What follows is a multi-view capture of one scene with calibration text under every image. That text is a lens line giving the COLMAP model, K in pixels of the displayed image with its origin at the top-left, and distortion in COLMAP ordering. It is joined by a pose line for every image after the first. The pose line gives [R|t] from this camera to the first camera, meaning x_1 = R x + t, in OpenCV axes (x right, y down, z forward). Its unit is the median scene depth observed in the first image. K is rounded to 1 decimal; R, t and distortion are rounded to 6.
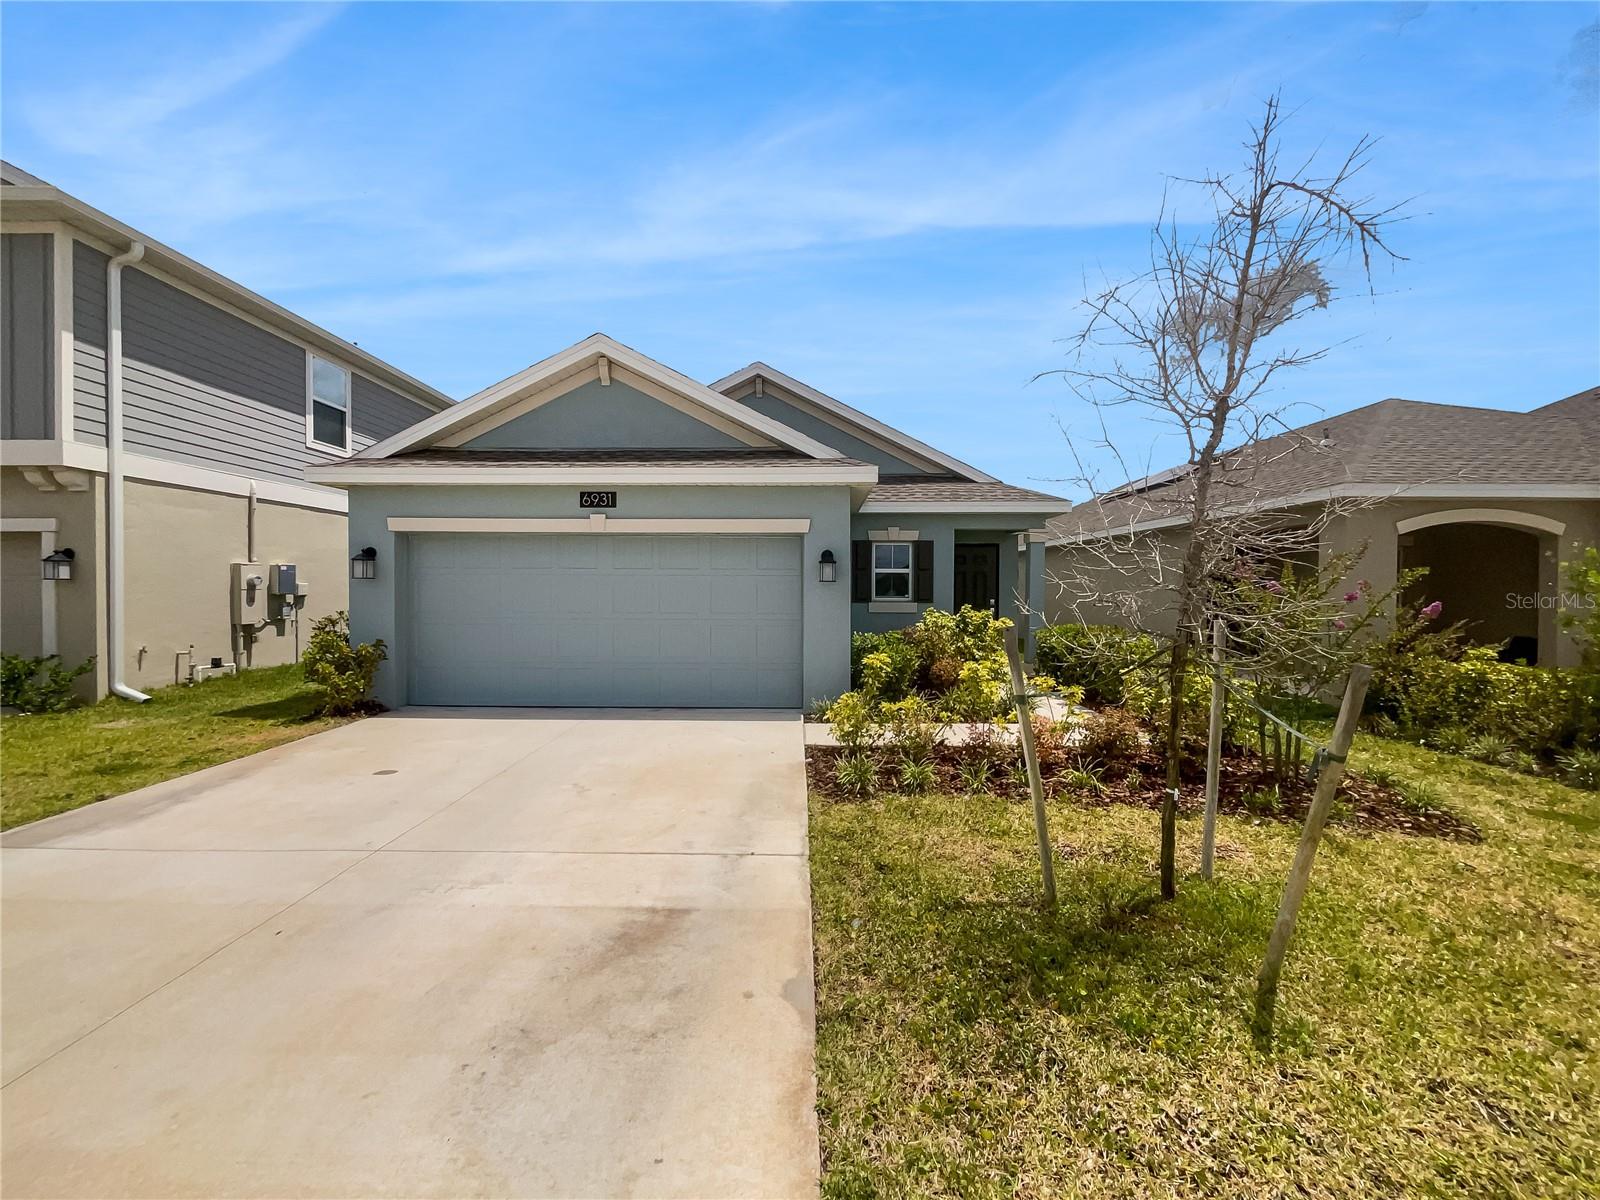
lens RADIAL K [[644.9, 0, 800.0], [0, 644.9, 600.0], [0, 0, 1]] dist [-0.000096, 0.000305]
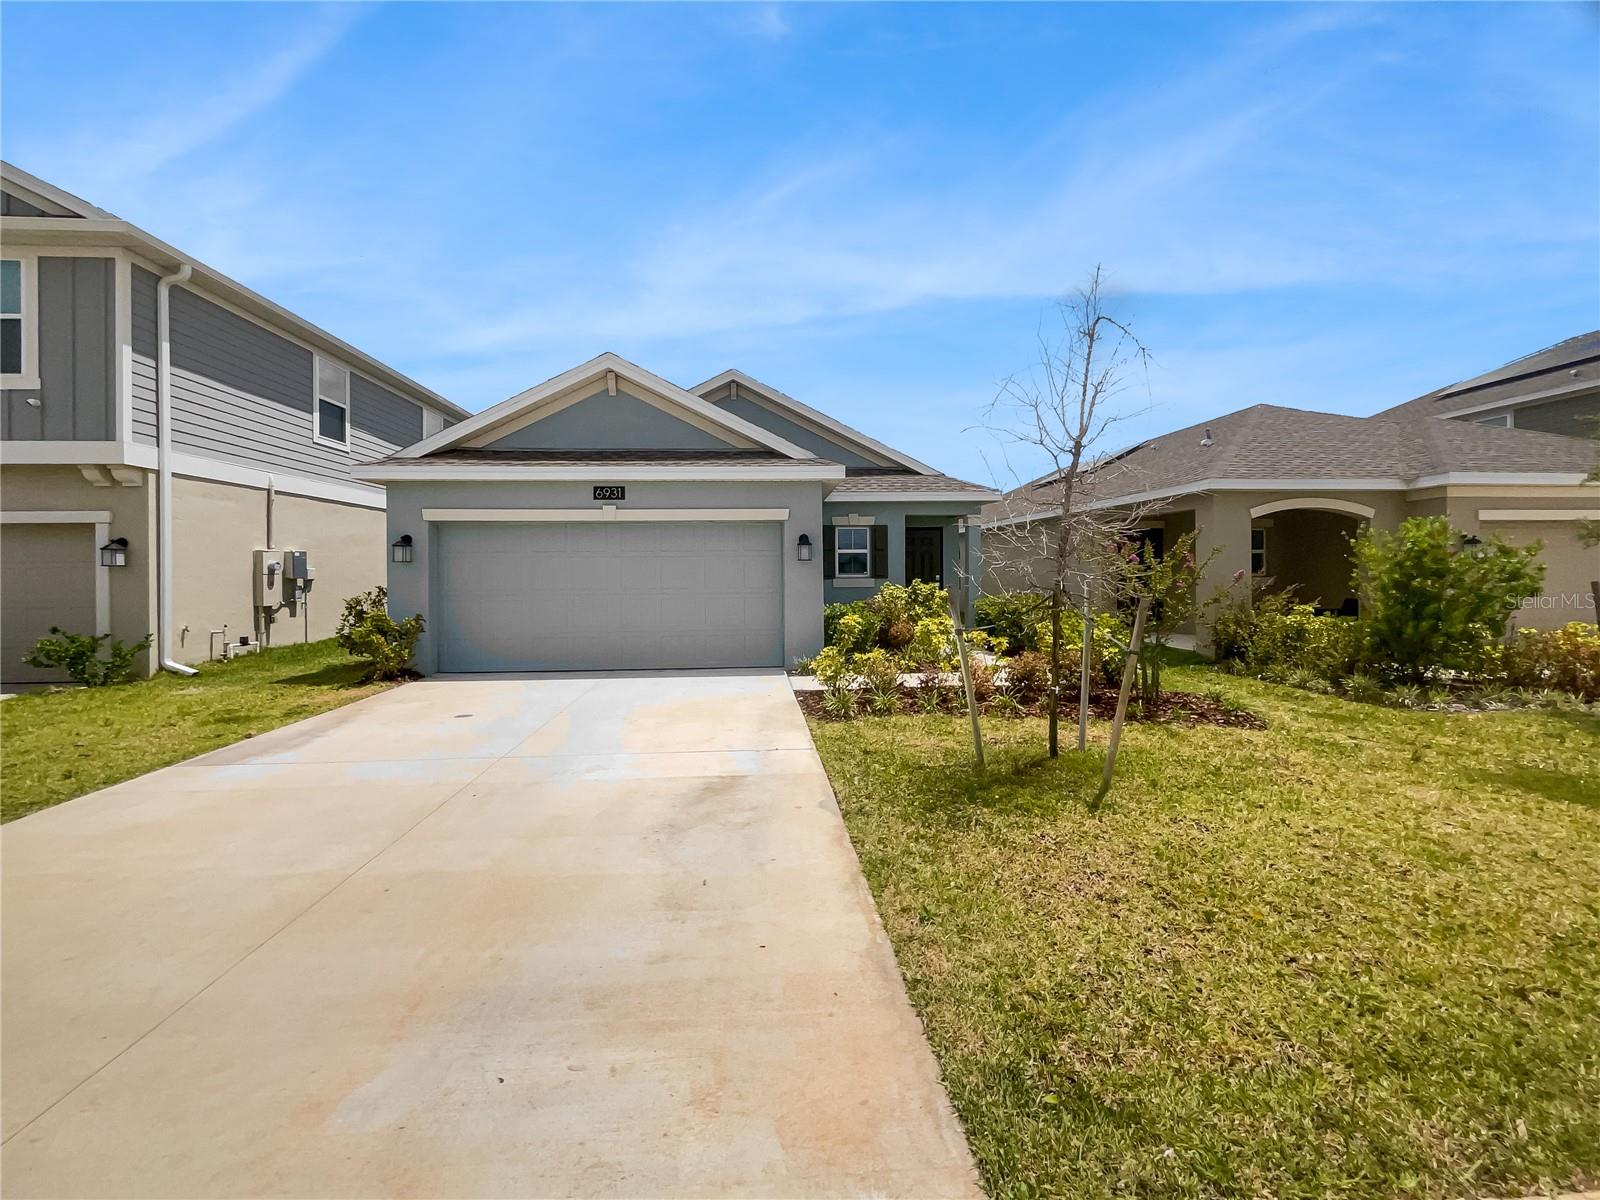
lens RADIAL K [[647.2, 0, 796.3], [0, 647.2, 578.8], [0, 0, 1]] dist [-0.000136, 0.000055]
pose [[0.996957, -0.012873, 0.076881, -0.064527], [0.013352, 0.999895, -0.005713, 0.012469], [-0.076799, 0.006722, 0.997024, -0.203705]]
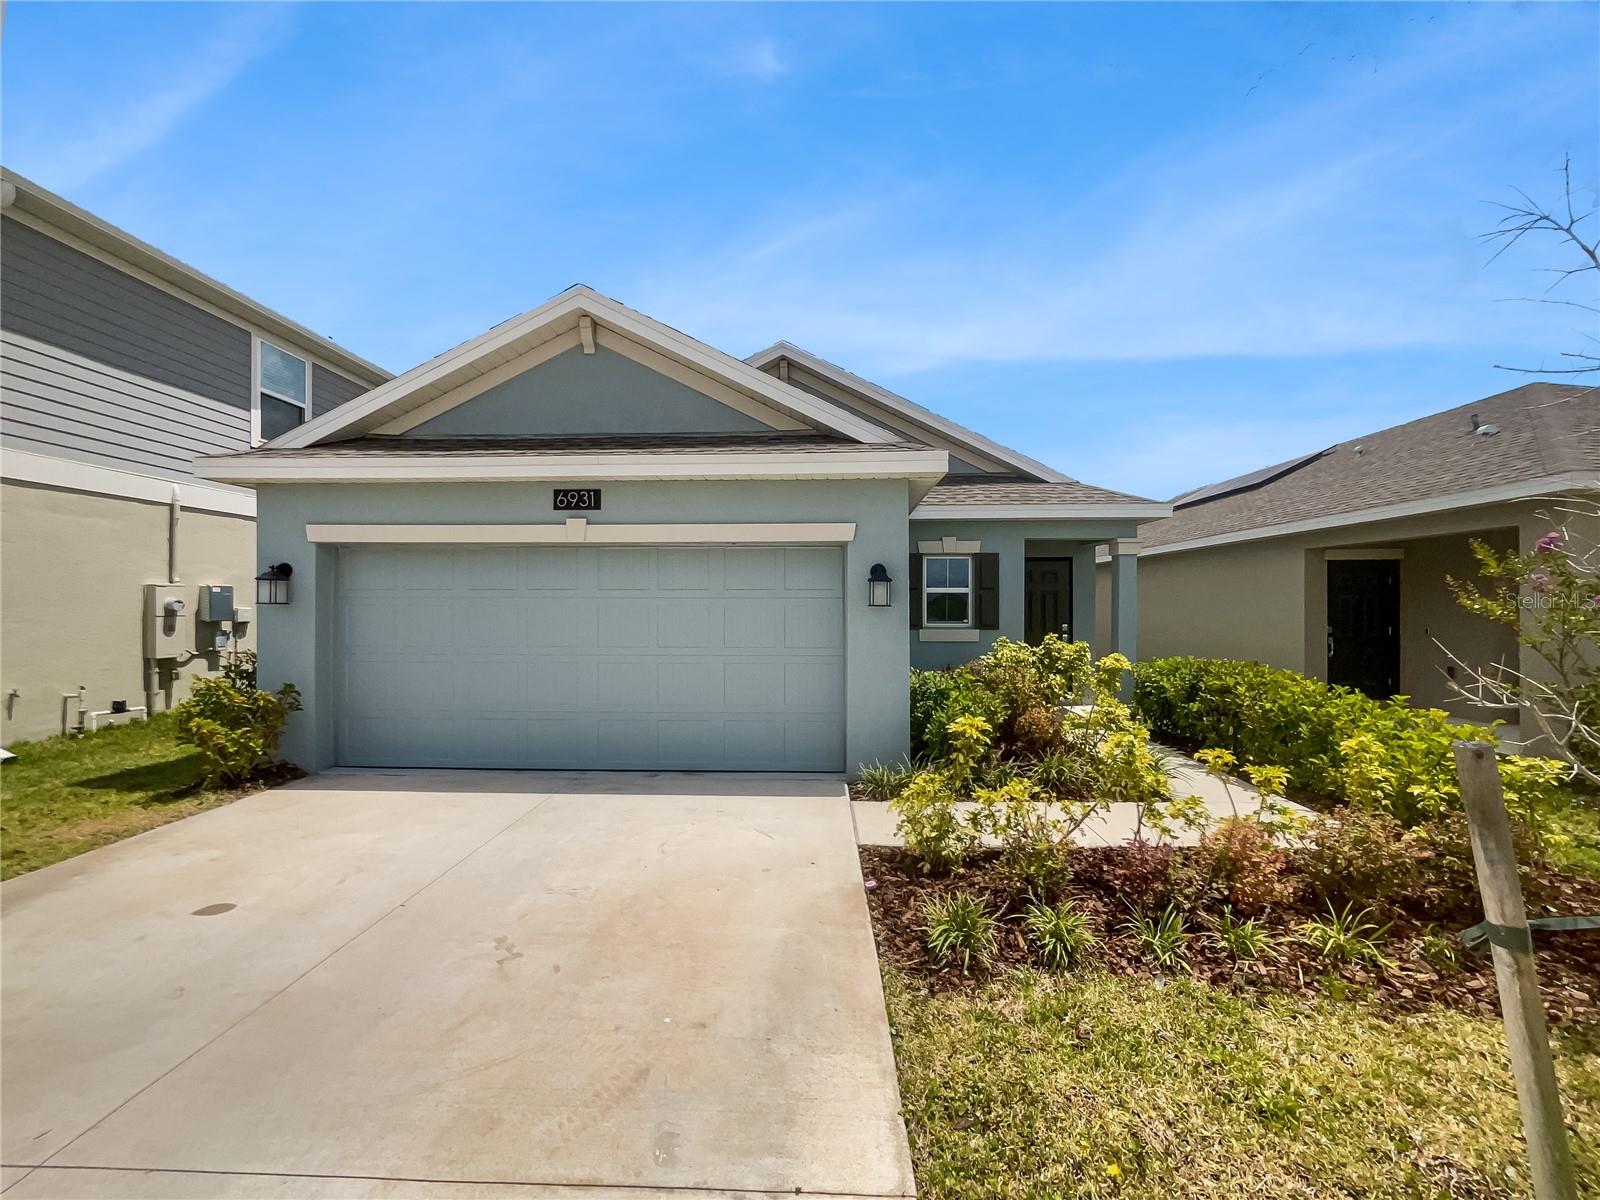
lens RADIAL K [[644.6, 0, 807.8], [0, 644.6, 602.4], [0, 0, 1]] dist [0.000471, -0.000011]
pose [[0.999844, -0.003366, -0.017341, -0.026914], [0.002938, 0.999692, -0.024640, -0.014132], [0.017419, 0.024586, 0.999546, 0.242971]]
